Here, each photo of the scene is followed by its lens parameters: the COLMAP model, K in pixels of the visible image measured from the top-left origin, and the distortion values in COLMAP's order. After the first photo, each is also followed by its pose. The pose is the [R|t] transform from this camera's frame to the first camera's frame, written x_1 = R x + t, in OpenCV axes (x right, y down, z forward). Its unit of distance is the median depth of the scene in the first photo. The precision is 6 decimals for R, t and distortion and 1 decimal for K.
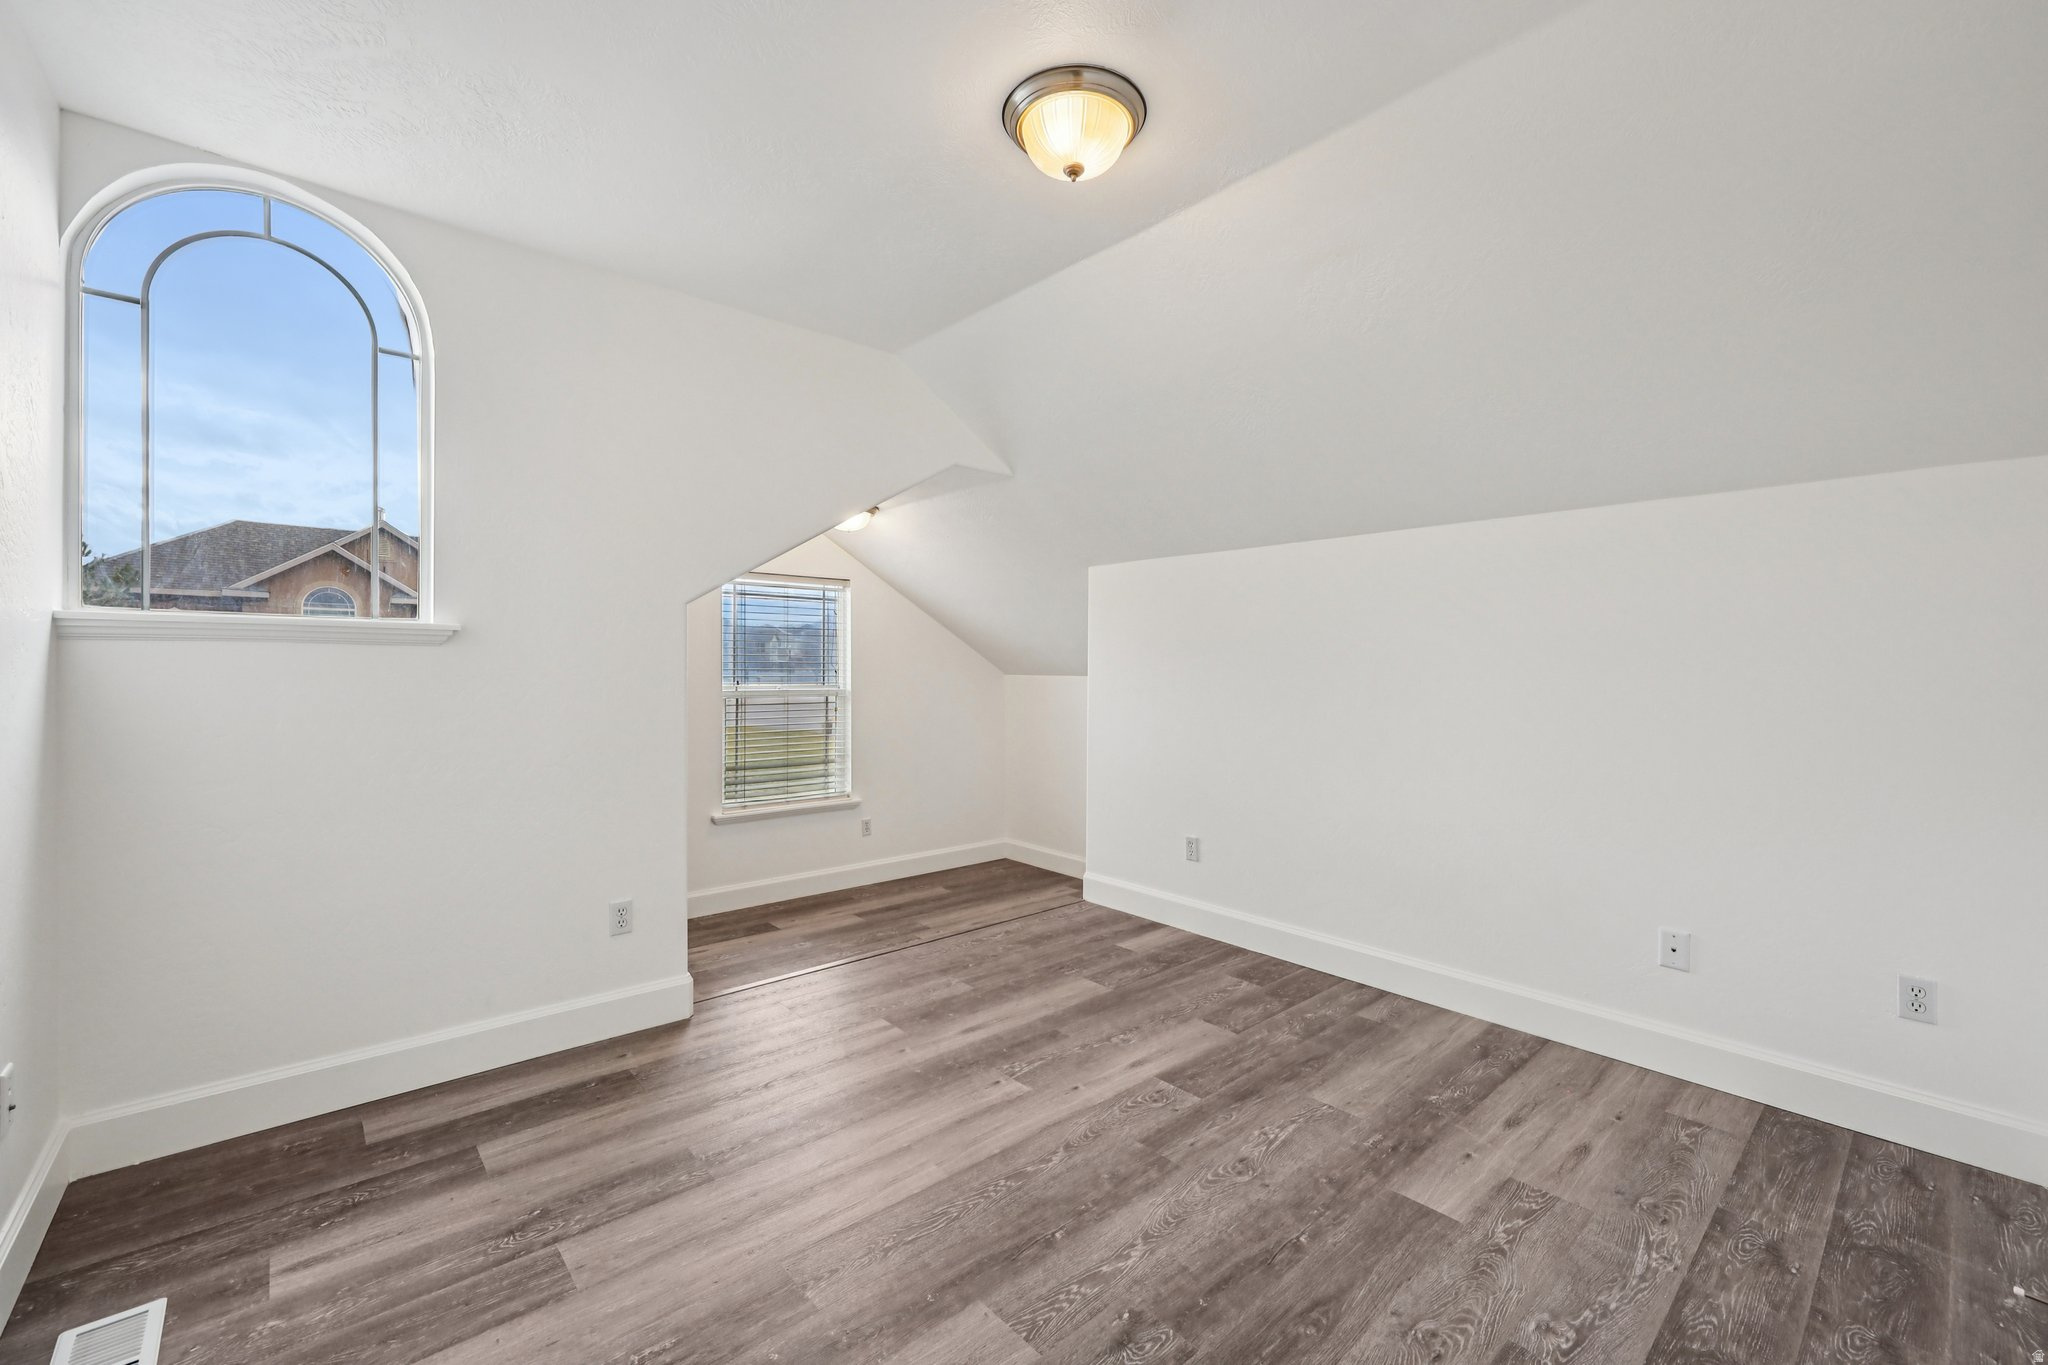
lens RADIAL K [[830.7, 0, 1023.6], [0, 830.7, 675.9], [0, 0, 1]] dist [0.003377, -0.000263]
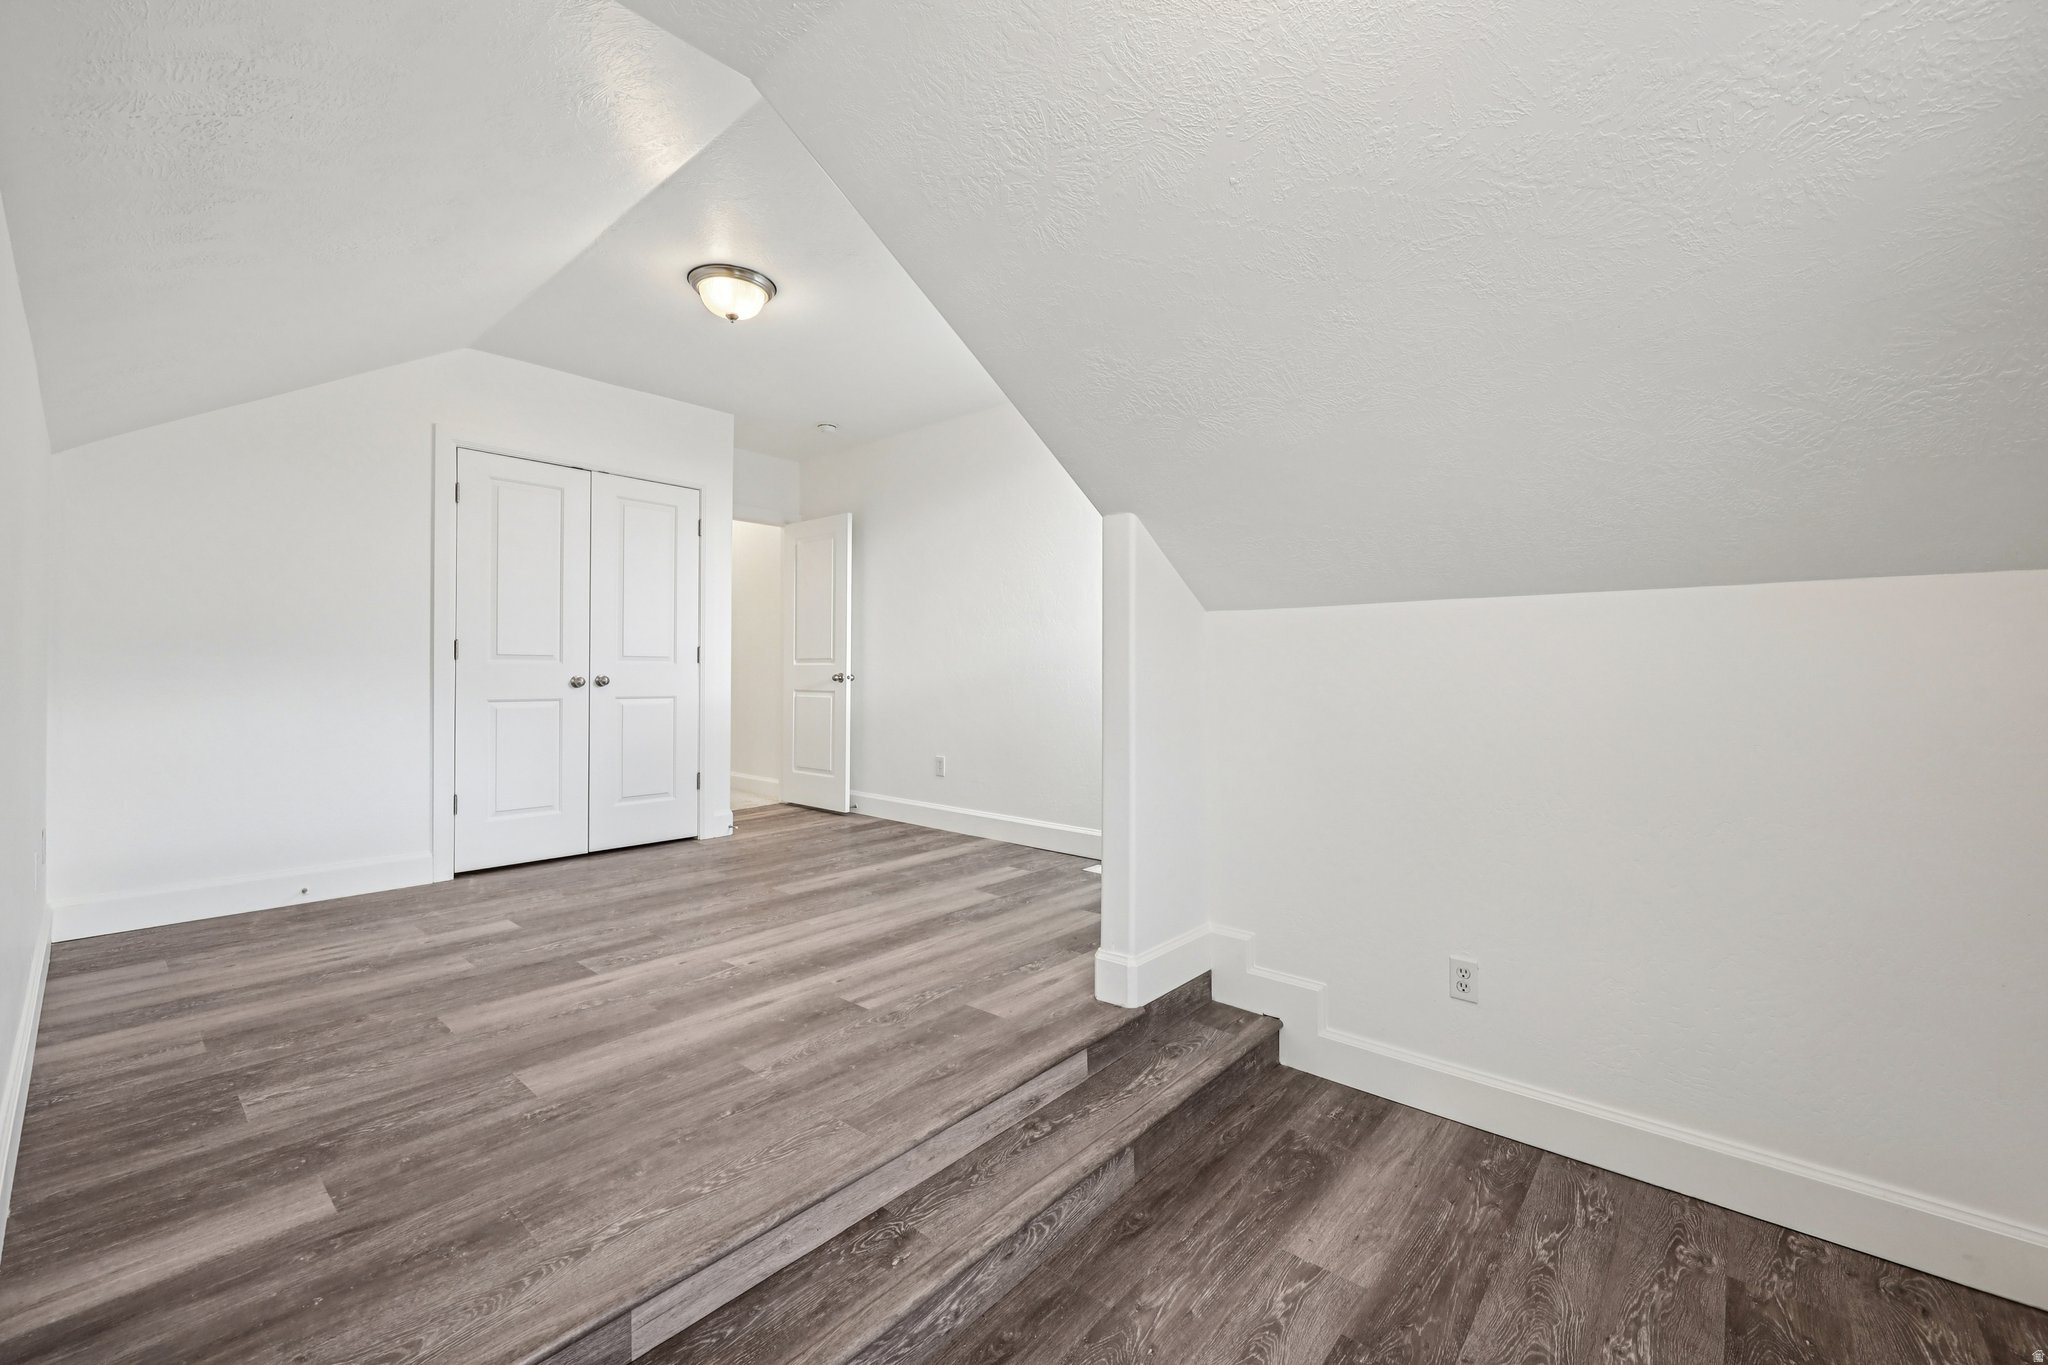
lens RADIAL K [[830.7, 0, 1027.3], [0, 830.7, 673.0], [0, 0, 1]] dist [0.003377, -0.000263]
pose [[-0.991883, -0.006359, -0.126997, -0.296787], [-0.007556, 0.999931, 0.008945, 0.090634], [0.126931, 0.009832, -0.991863, 2.487870]]
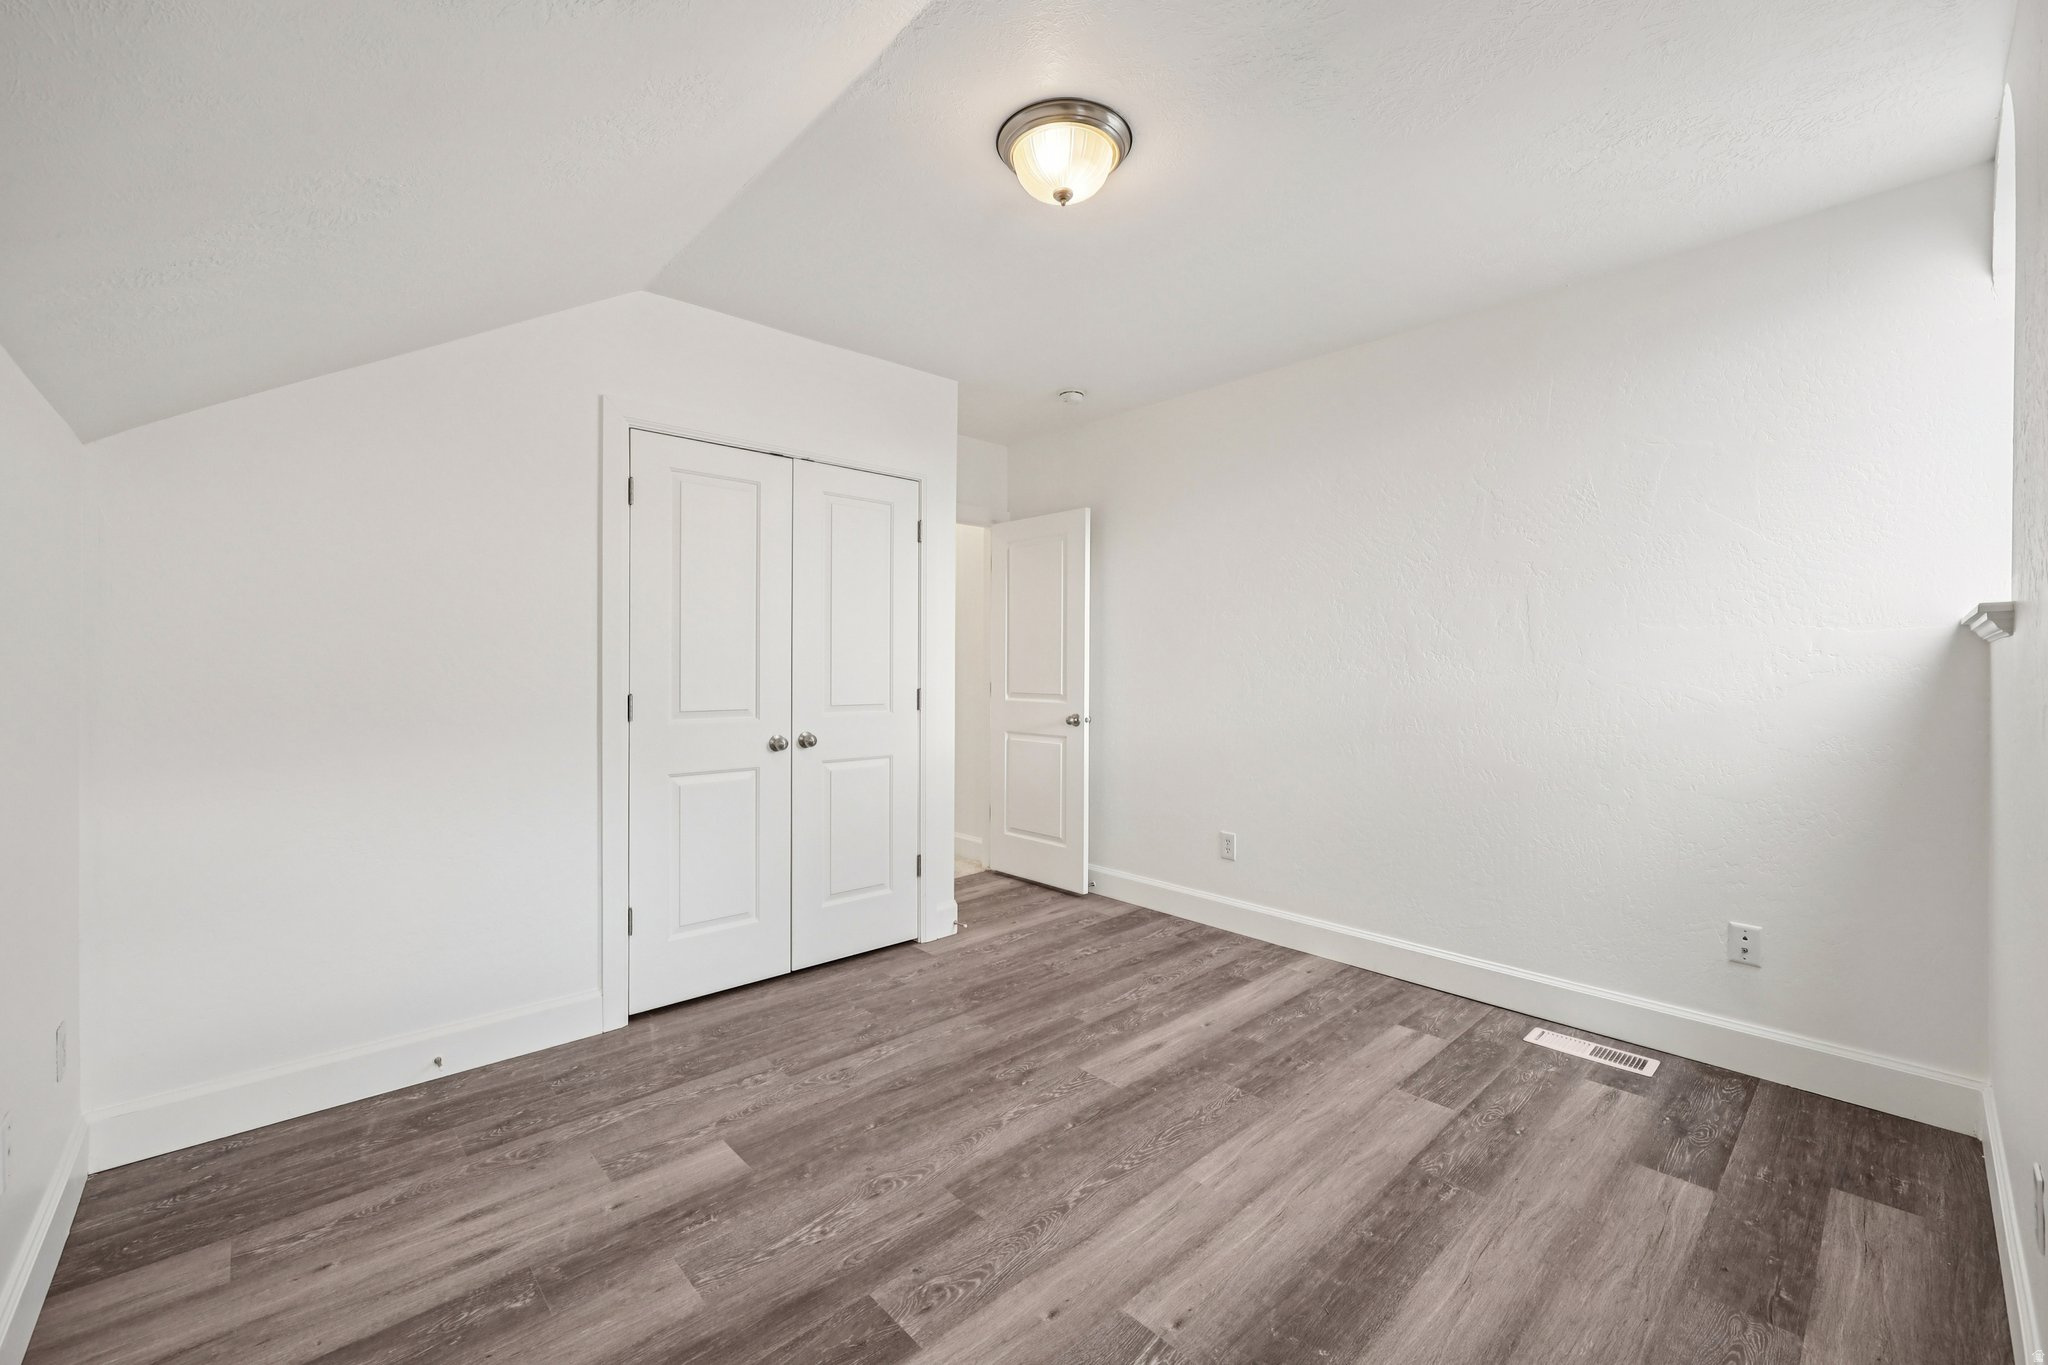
lens RADIAL K [[830.7, 0, 1026.2], [0, 830.7, 671.7], [0, 0, 1]] dist [0.003377, -0.000263]
pose [[-0.999806, -0.002374, -0.019568, 0.110342], [-0.002653, 0.999895, 0.014251, -0.012418], [0.019532, 0.014300, -0.999707, 1.851684]]
